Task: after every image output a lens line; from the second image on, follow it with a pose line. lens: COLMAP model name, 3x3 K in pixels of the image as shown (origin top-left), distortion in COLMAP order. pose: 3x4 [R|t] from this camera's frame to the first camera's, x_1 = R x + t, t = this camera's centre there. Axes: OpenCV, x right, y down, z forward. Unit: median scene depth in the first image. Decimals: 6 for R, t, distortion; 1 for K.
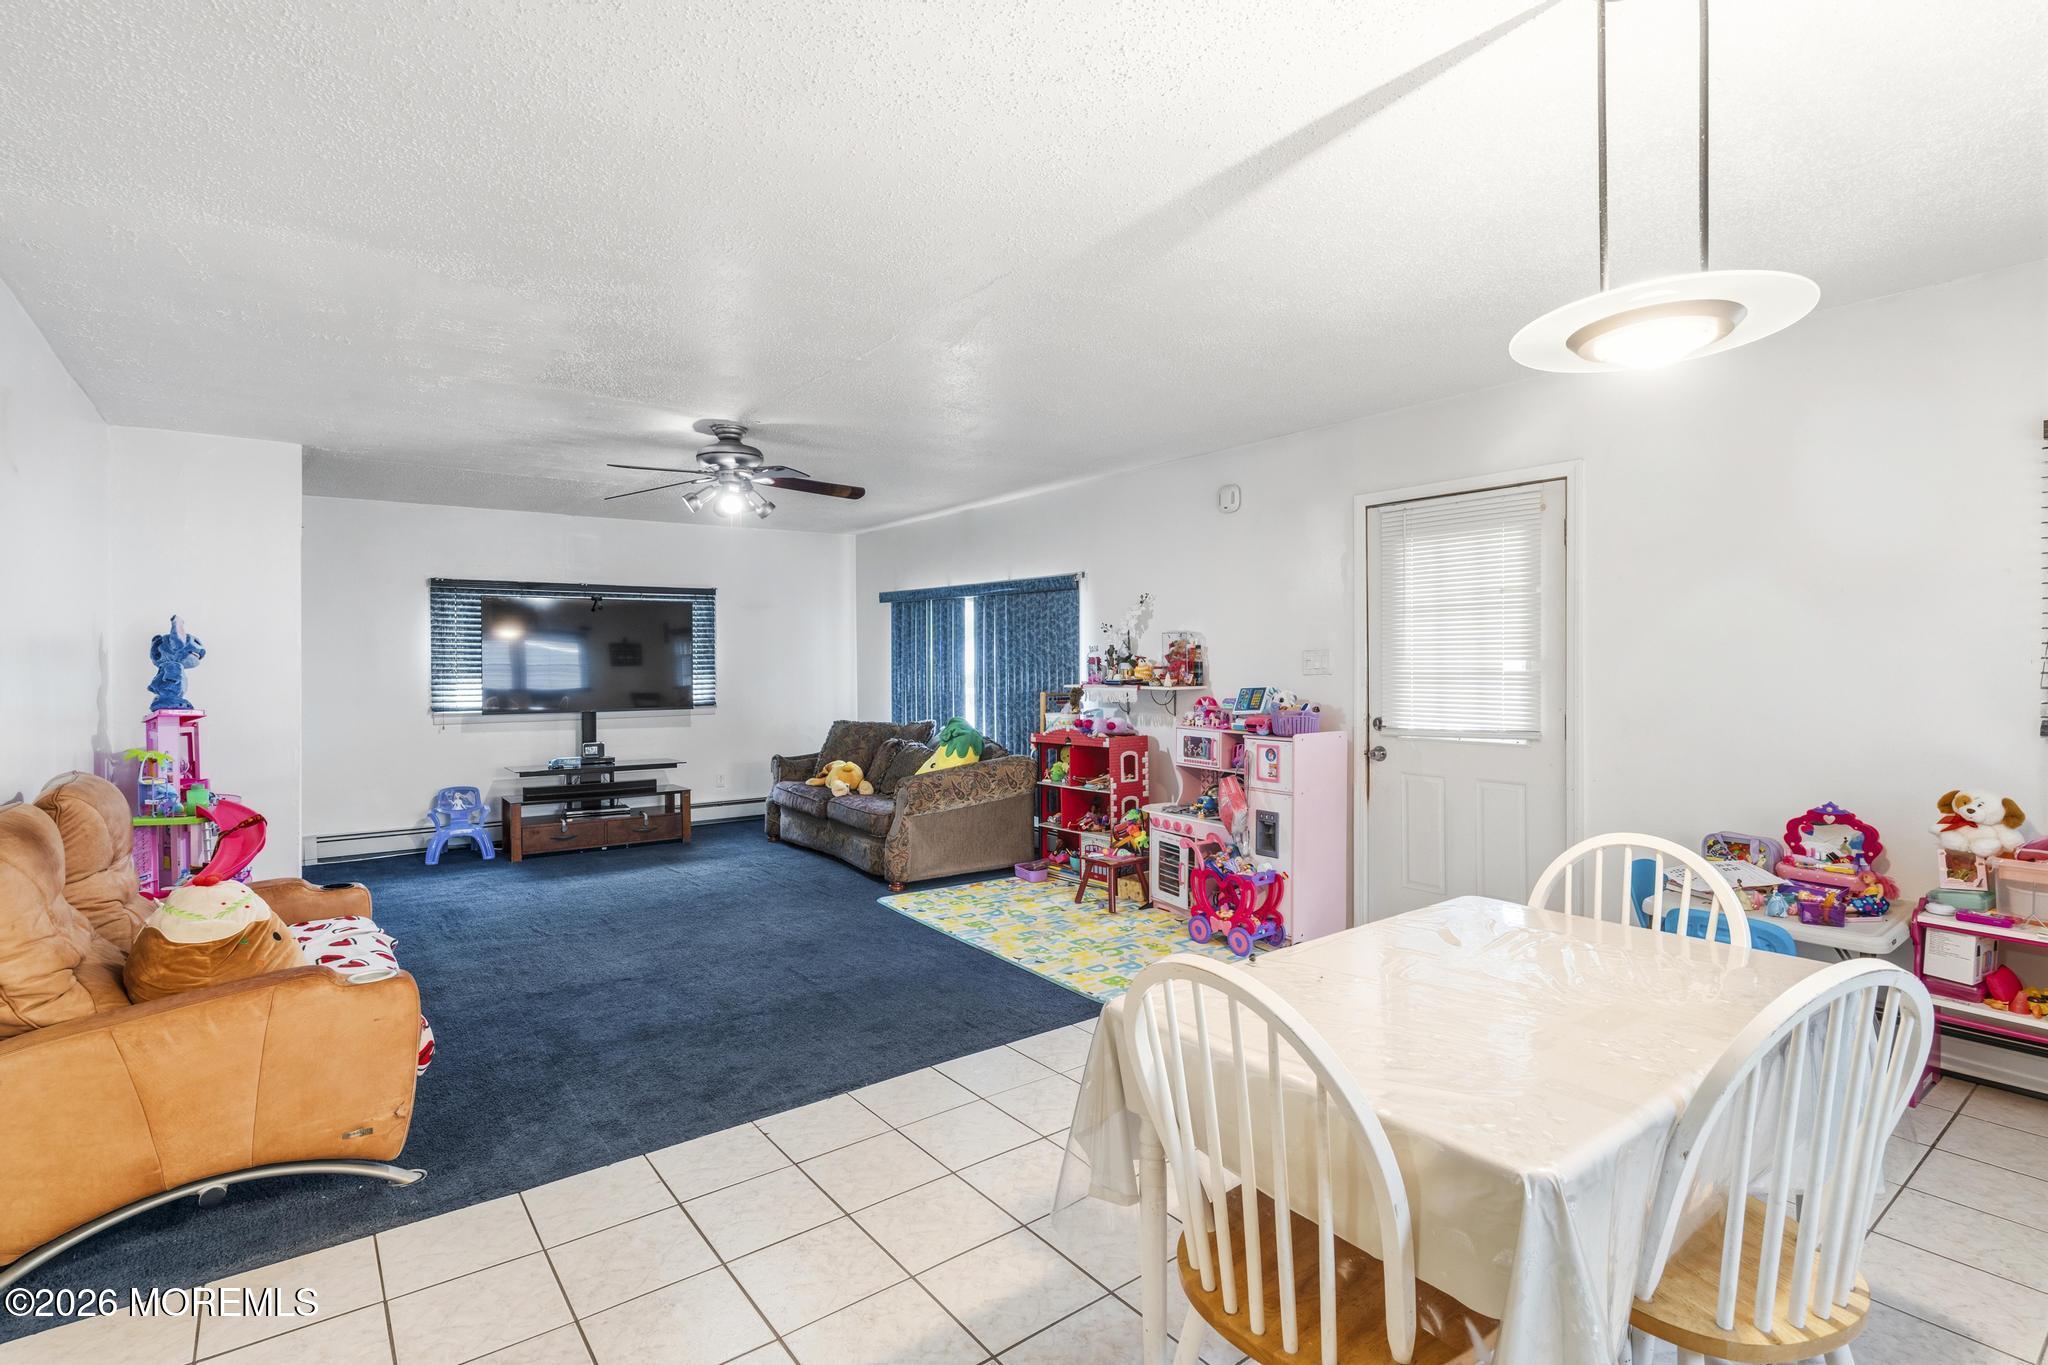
lens RADIAL K [[974.7, 0, 1026.4], [0, 974.7, 666.2], [0, 0, 1]] dist [0.001405, 0.000394]
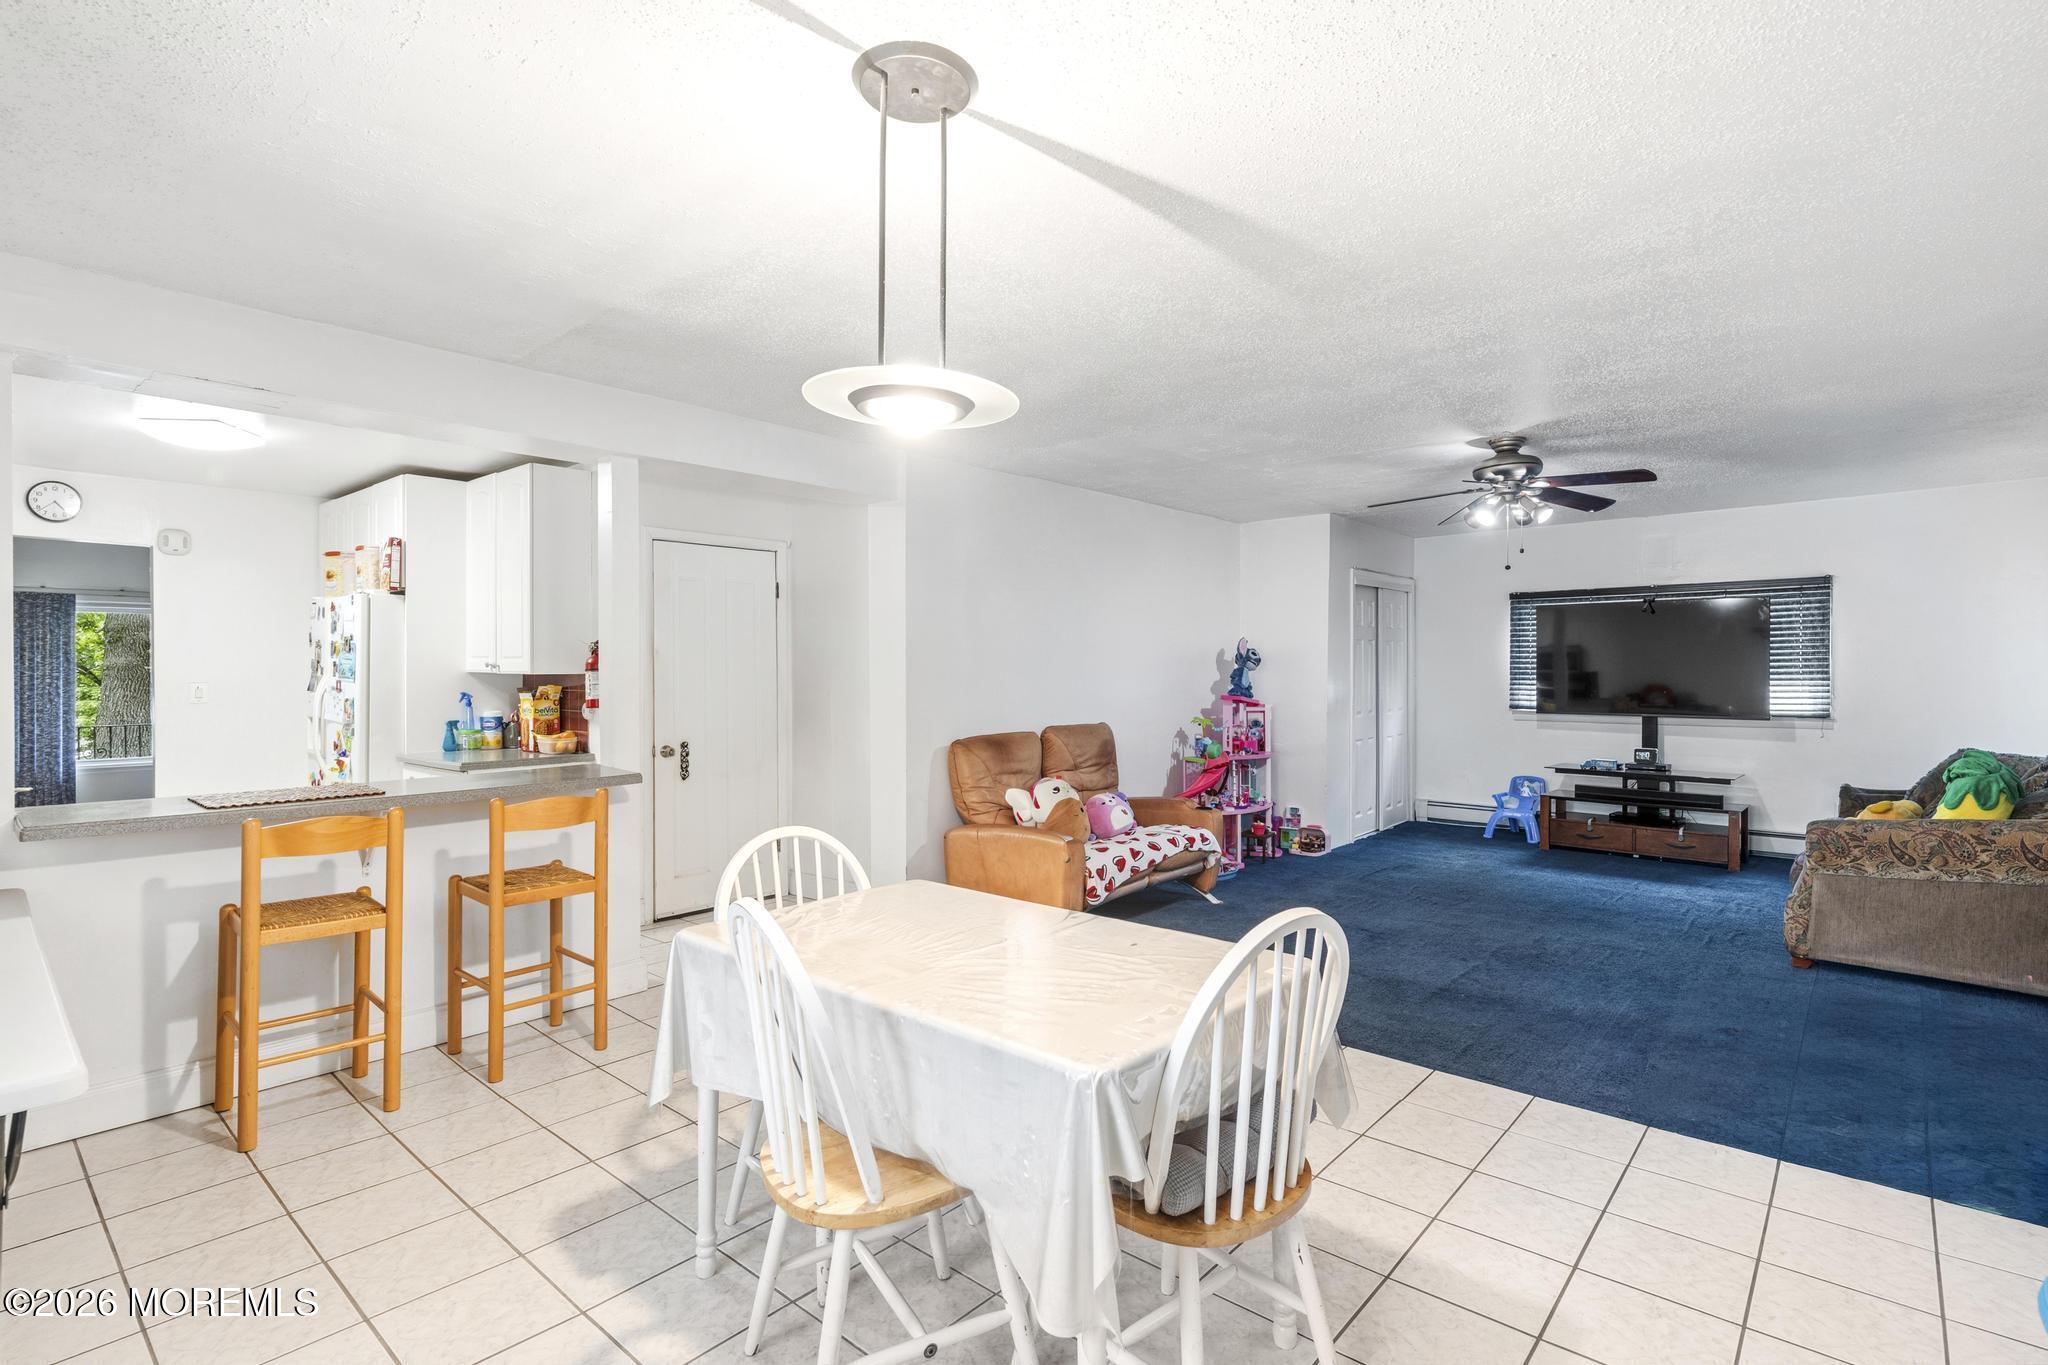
lens RADIAL K [[992.7, 0, 1023.6], [0, 992.7, 664.1], [0, 0, 1]] dist [-0.001187, -0.000370]
pose [[0.193084, 0.001467, -0.981181, 0.483530], [-0.001372, 0.999998, 0.001226, -0.007200], [0.981181, 0.001109, 0.193086, 0.233426]]
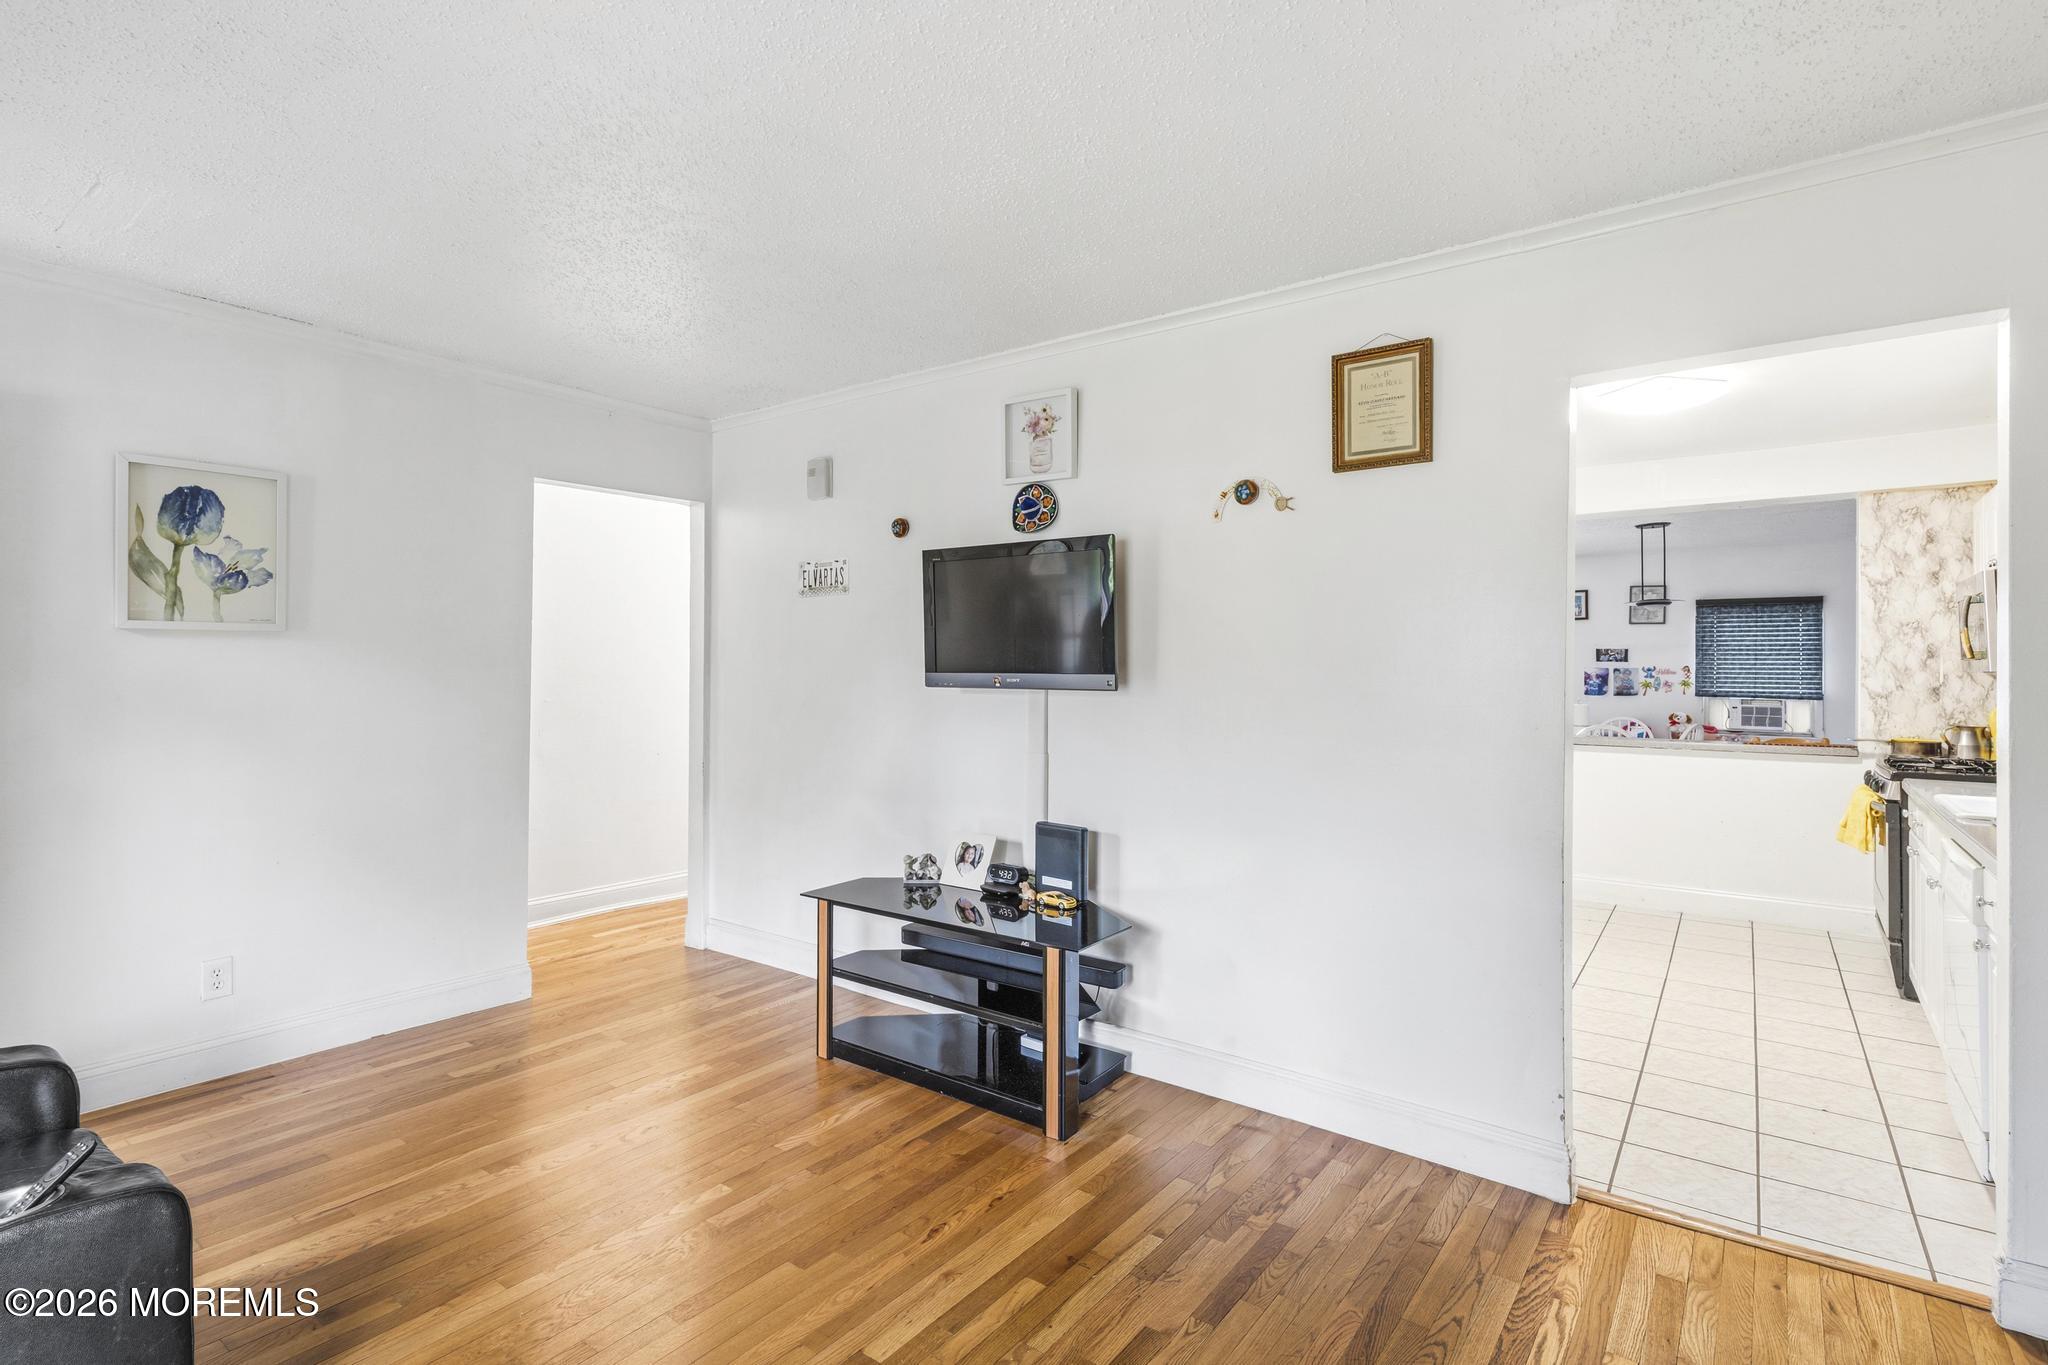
lens RADIAL K [[992.7, 0, 1023.6], [0, 992.7, 664.1], [0, 0, 1]] dist [-0.001187, -0.000370]
pose [[0.961969, 0.014131, 0.272791, -0.950461], [-0.011689, 0.999876, -0.010577, 0.012408], [-0.272907, 0.006986, 0.962015, -0.740193]]
